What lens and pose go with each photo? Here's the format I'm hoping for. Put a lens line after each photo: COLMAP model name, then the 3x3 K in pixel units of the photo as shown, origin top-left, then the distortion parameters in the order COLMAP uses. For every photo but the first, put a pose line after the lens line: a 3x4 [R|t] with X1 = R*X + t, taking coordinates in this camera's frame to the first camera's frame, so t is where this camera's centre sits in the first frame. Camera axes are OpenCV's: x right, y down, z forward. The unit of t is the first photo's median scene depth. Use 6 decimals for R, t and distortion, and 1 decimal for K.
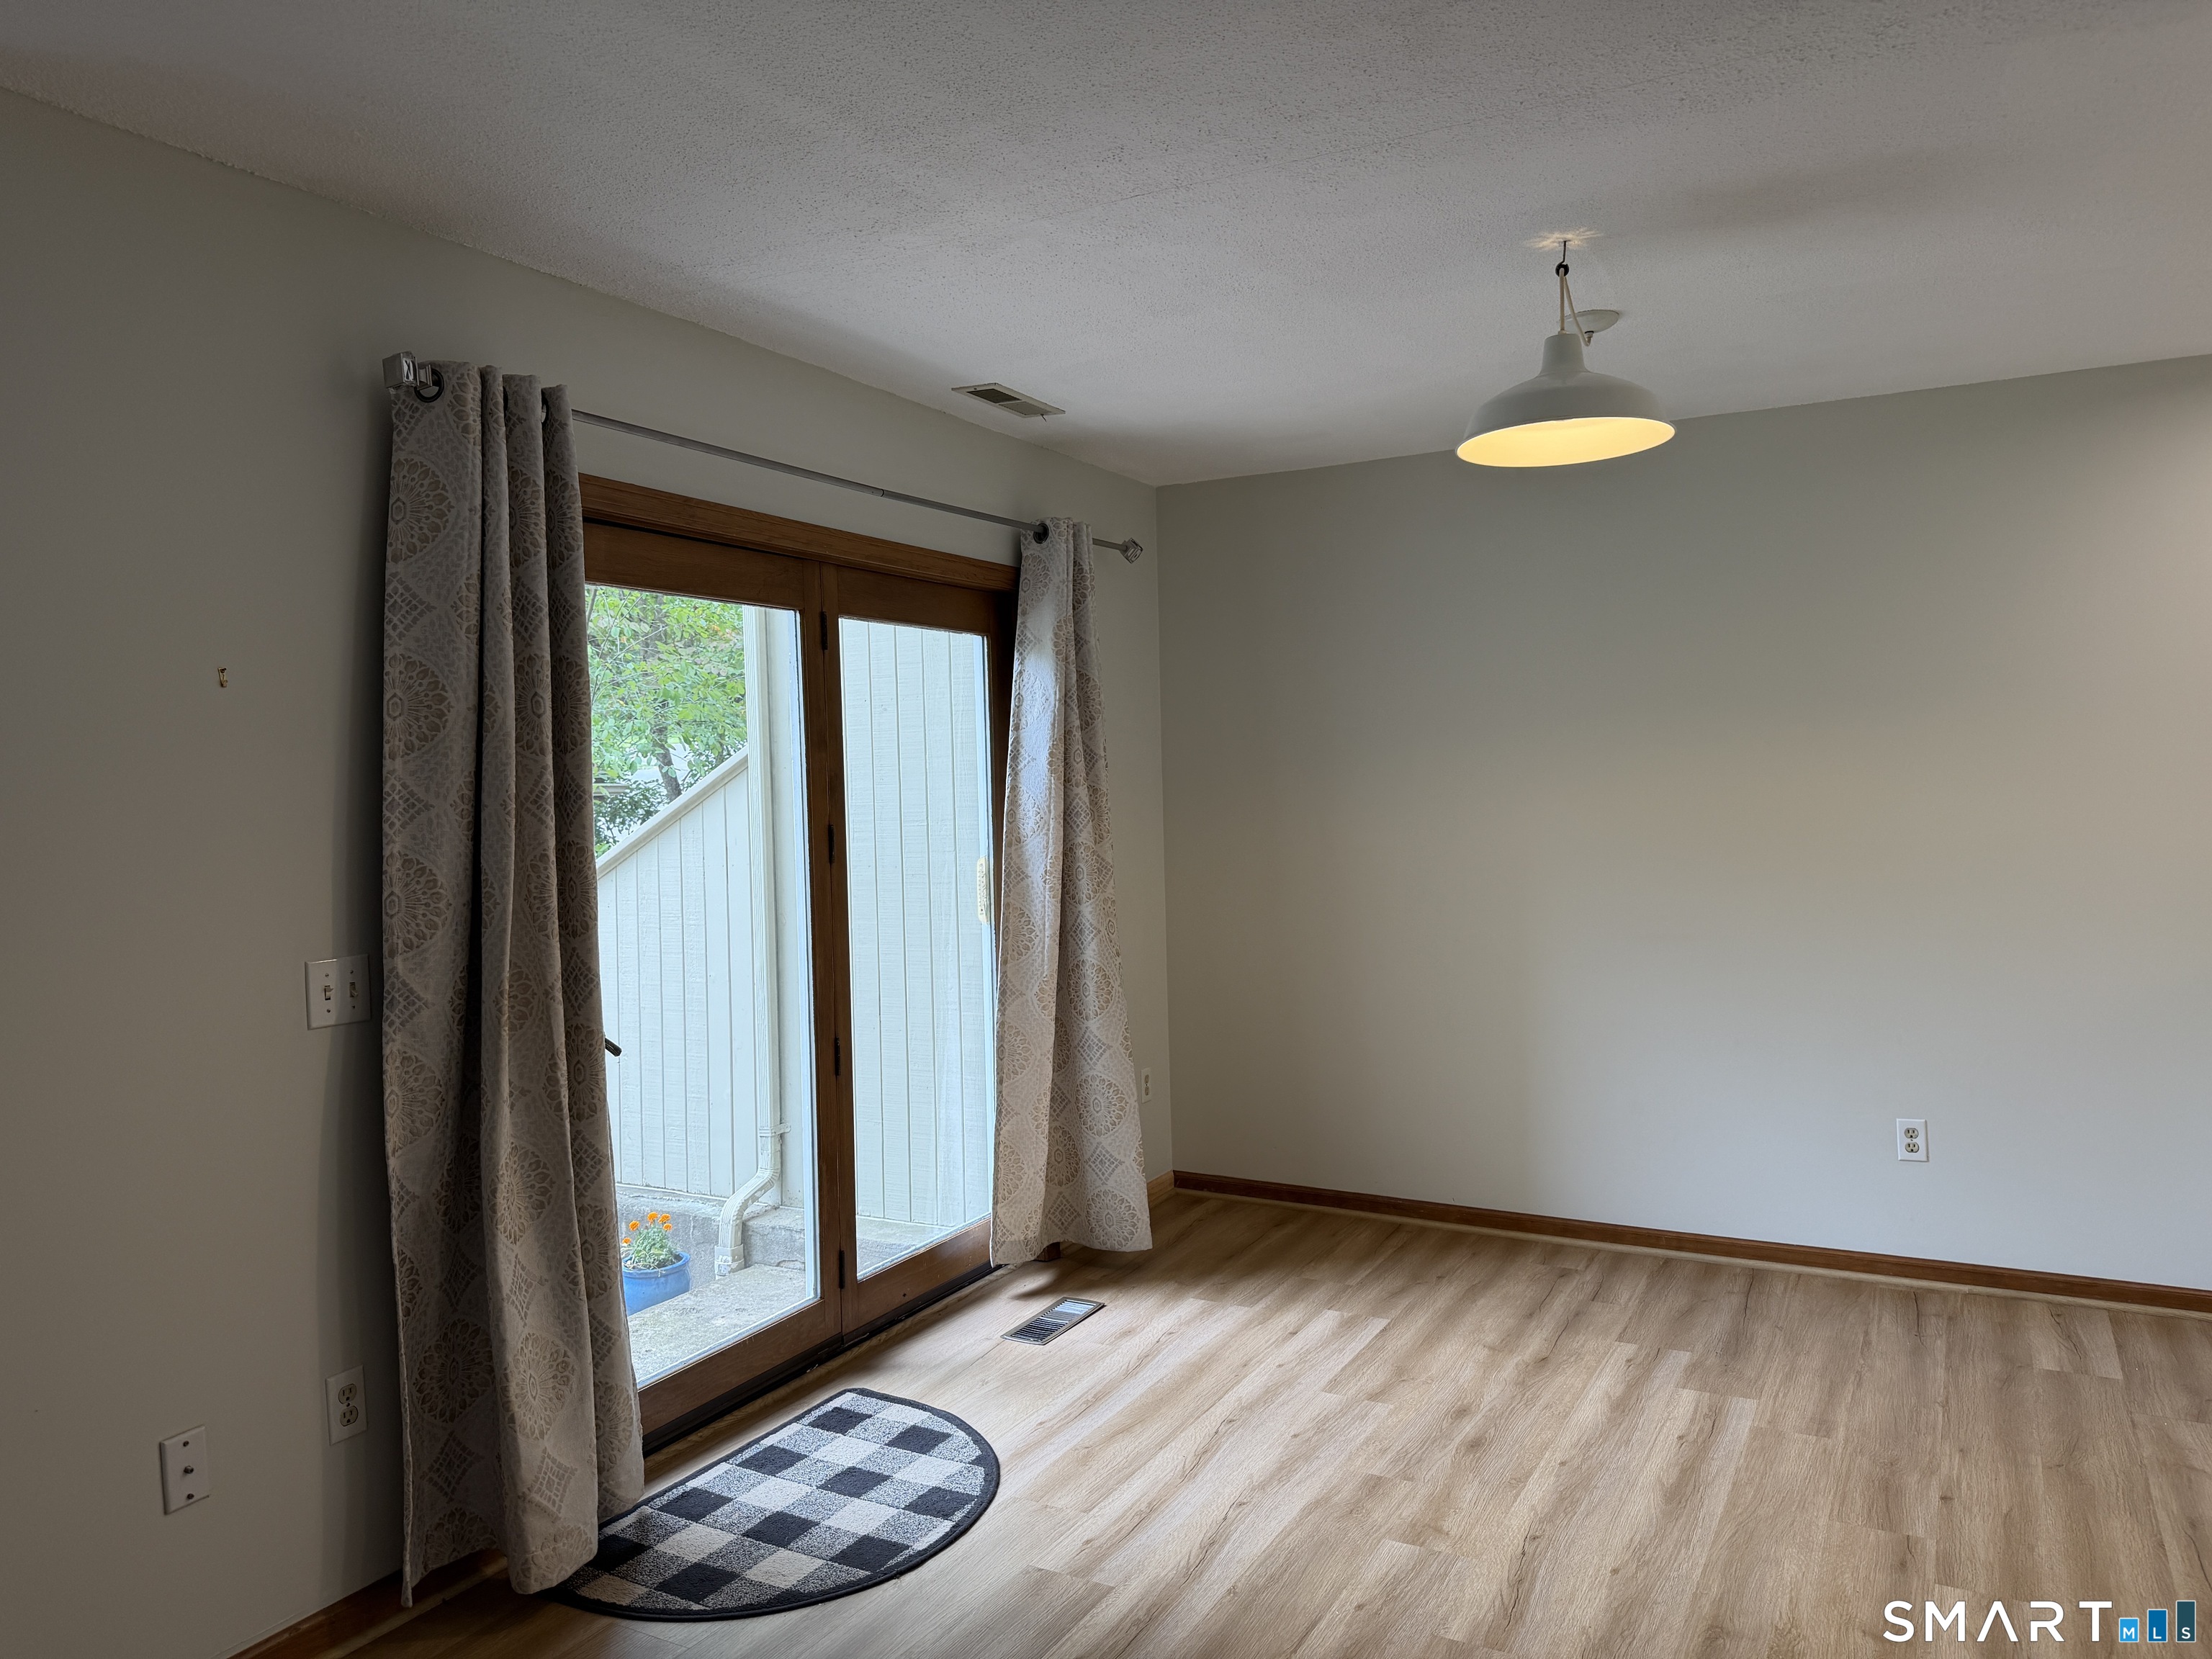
lens RADIAL K [[1533.4, 0, 1106.0], [0, 1533.4, 829.5], [0, 0, 1]] dist [0.180063, -0.349530]
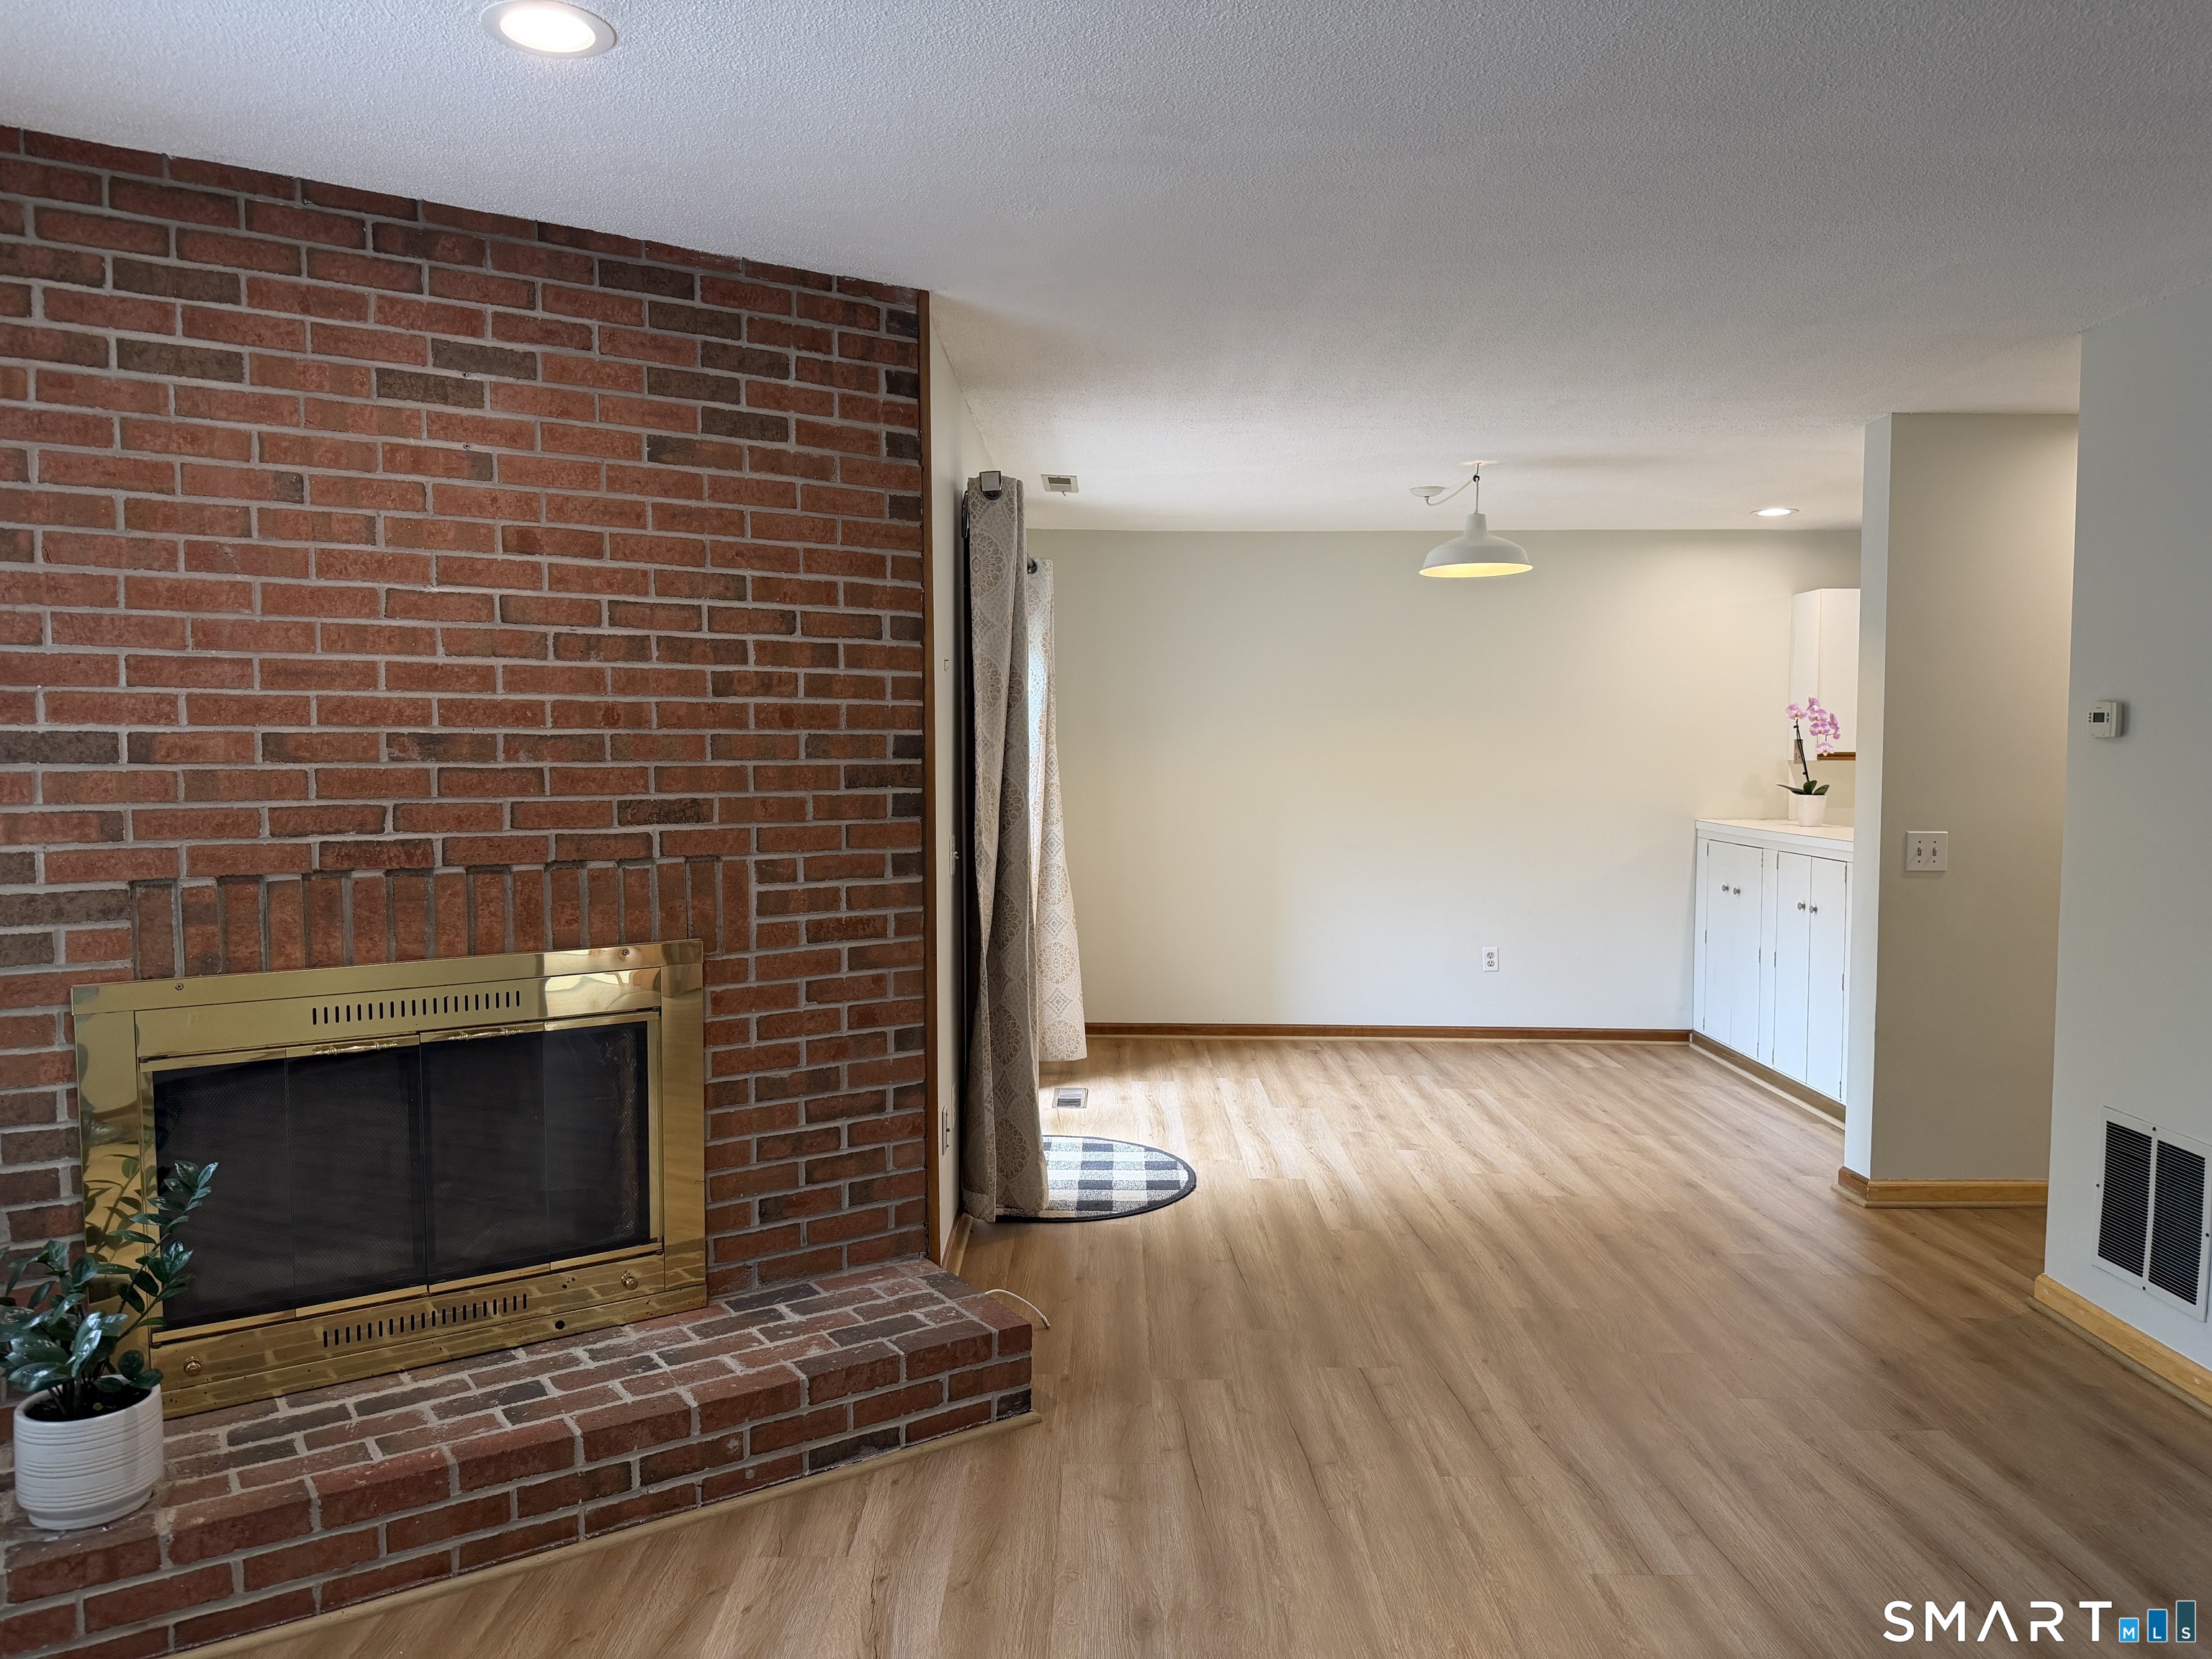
lens RADIAL K [[1533.4, 0, 1106.0], [0, 1533.4, 829.5], [0, 0, 1]] dist [0.180063, -0.349530]
pose [[0.877980, -0.001354, 0.478696, -1.012241], [-0.005894, 0.999890, 0.013639, 0.047461], [-0.478662, -0.014796, 0.877875, -0.454543]]
